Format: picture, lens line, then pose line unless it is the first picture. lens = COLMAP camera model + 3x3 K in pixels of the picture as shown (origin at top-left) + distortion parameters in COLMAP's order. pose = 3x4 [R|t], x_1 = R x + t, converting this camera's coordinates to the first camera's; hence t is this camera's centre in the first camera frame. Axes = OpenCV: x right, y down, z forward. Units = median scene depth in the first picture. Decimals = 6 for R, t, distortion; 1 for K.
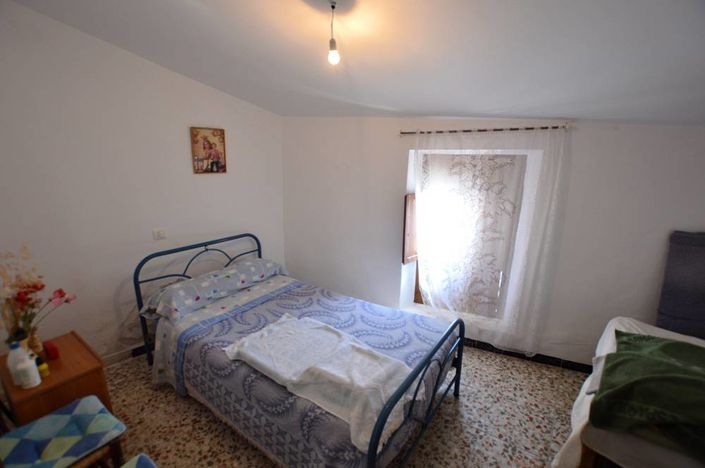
lens RADIAL K [[318.4, 0, 352.5], [0, 318.4, 234.0], [0, 0, 1]] dist [-0.021590, 0.000115]
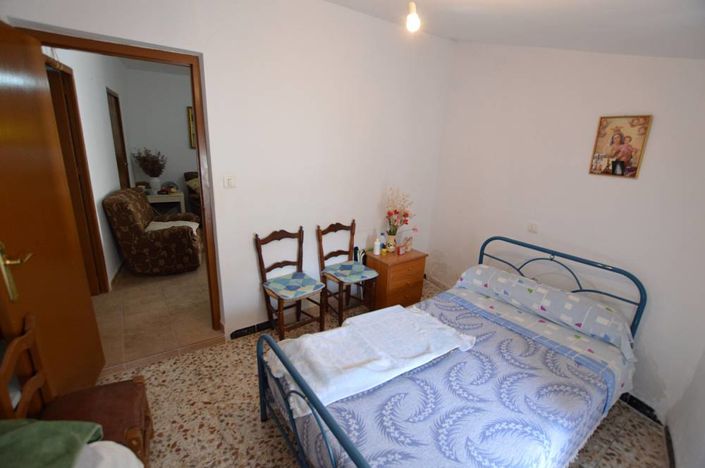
lens RADIAL K [[318.4, 0, 352.5], [0, 318.4, 234.0], [0, 0, 1]] dist [-0.021590, 0.000115]
pose [[-0.328390, 0.233212, -0.915299, 0.498440], [-0.264084, 0.907725, 0.326029, -0.152367], [0.906874, 0.348781, -0.236500, 0.688427]]
